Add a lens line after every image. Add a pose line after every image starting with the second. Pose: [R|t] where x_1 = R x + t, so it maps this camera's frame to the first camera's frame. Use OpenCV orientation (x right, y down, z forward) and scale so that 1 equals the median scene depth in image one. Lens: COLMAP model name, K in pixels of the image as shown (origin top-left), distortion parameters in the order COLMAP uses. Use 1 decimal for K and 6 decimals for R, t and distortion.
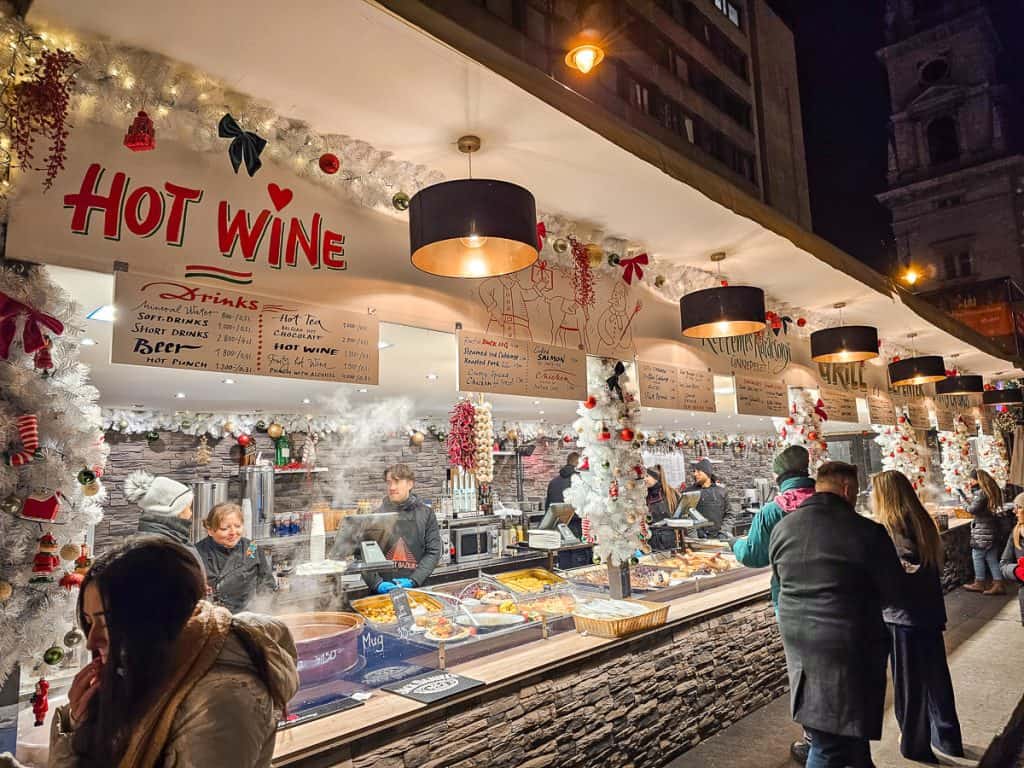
lens RADIAL K [[683.8, 0, 536.7], [0, 683.8, 384.7], [0, 0, 1]] dist [-0.001135, -0.001532]
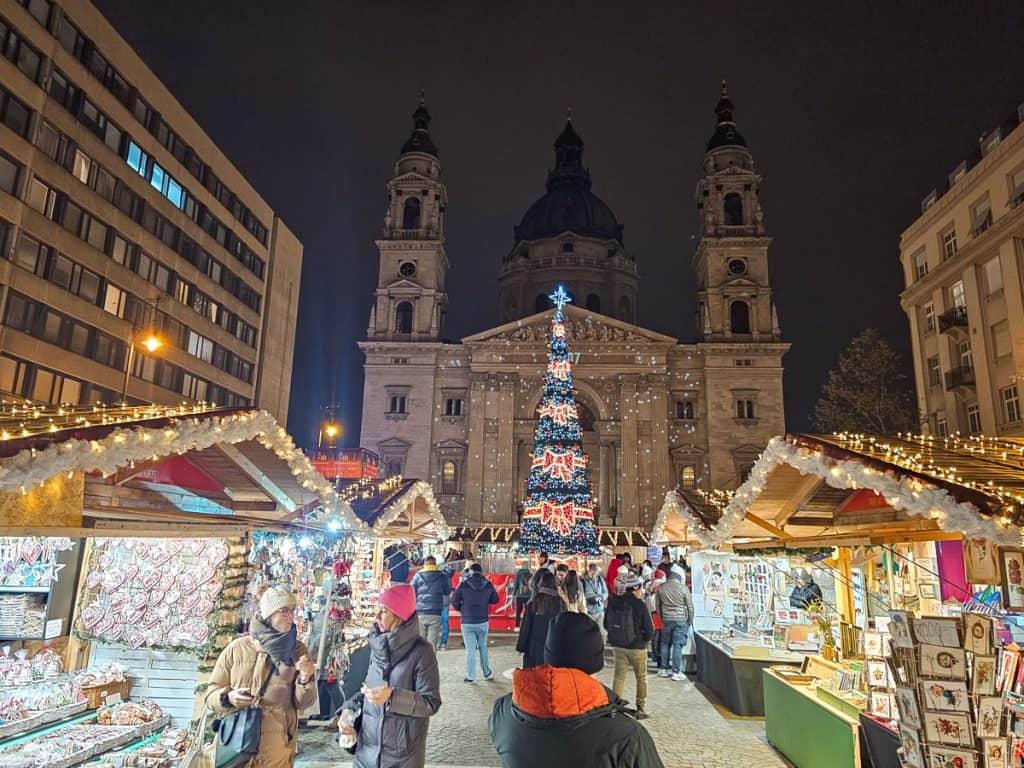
lens RADIAL K [[683.8, 0, 536.7], [0, 683.8, 384.7], [0, 0, 1]] dist [-0.001135, -0.001532]
pose [[0.760390, 0.187578, 0.621790, -0.106869], [-0.120923, 0.981533, -0.148226, -0.059002], [-0.638111, 0.037521, 0.769030, -0.456316]]
